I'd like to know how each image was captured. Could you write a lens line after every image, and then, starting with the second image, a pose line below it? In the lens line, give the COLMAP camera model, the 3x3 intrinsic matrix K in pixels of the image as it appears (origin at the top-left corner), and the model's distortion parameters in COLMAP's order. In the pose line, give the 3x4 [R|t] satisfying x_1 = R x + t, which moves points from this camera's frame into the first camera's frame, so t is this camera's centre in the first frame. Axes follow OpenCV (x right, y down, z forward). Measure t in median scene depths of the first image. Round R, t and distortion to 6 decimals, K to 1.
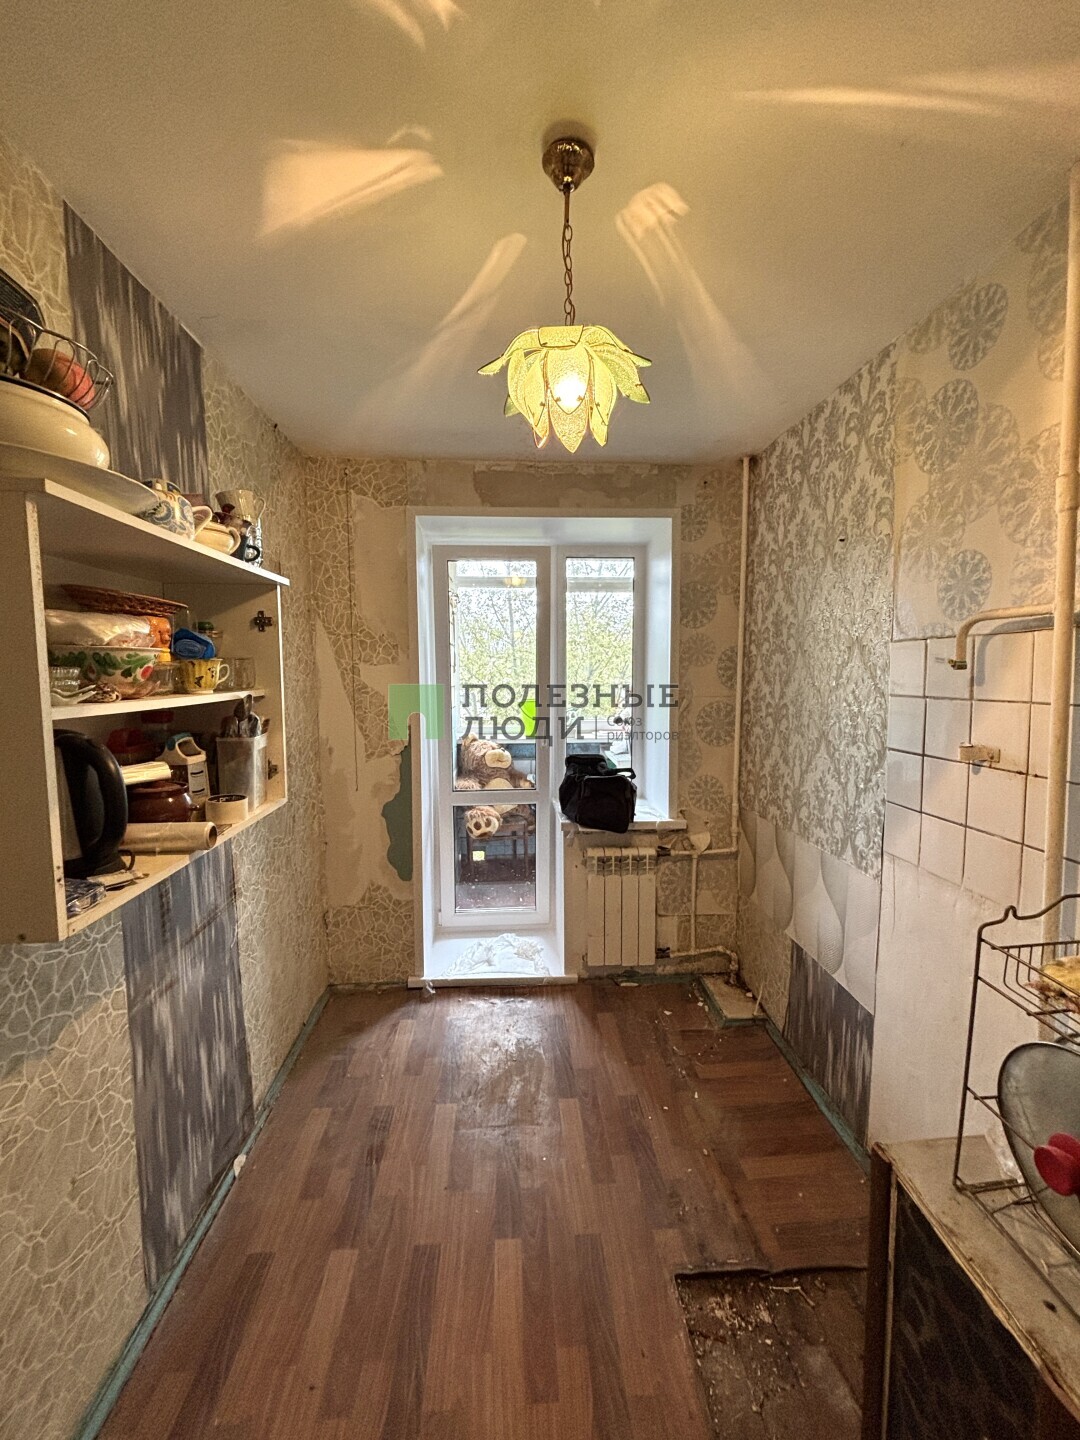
lens RADIAL K [[575.8, 0, 542.0], [0, 575.8, 717.6], [0, 0, 1]] dist [-0.002717, -0.000188]
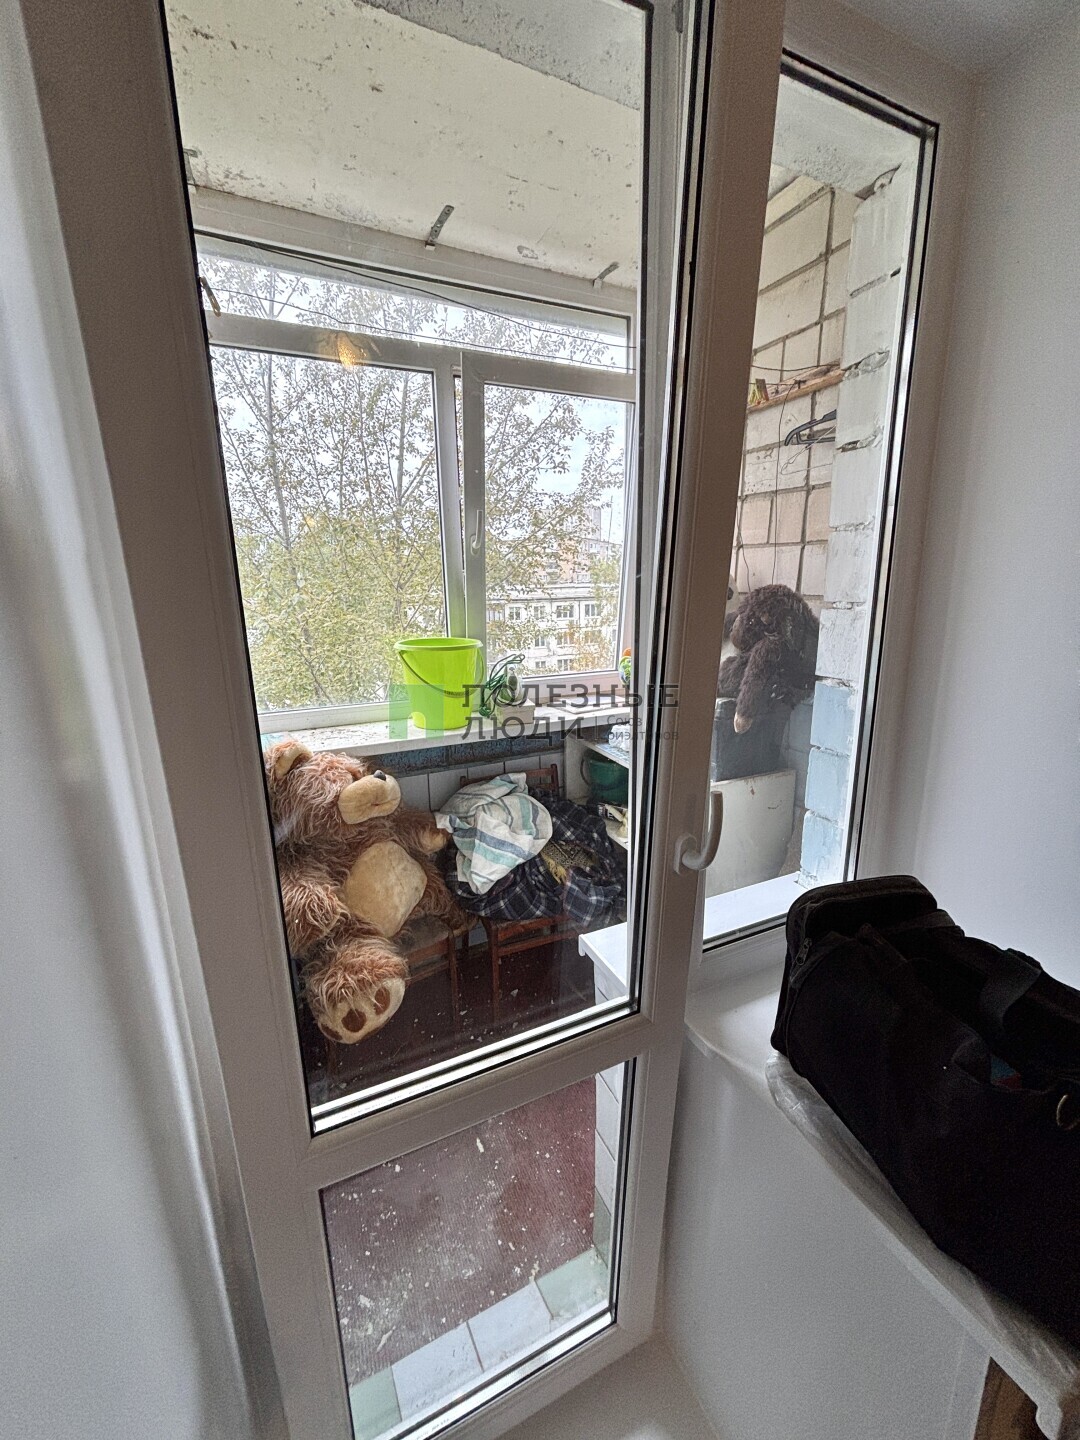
lens RADIAL K [[575.8, 0, 542.9], [0, 575.8, 725.0], [0, 0, 1]] dist [-0.002717, -0.000188]
pose [[0.932783, -0.089383, 0.349180, -0.182674], [0.031260, 0.985175, 0.168679, -0.080964], [-0.359080, -0.146426, 0.921749, 1.077078]]
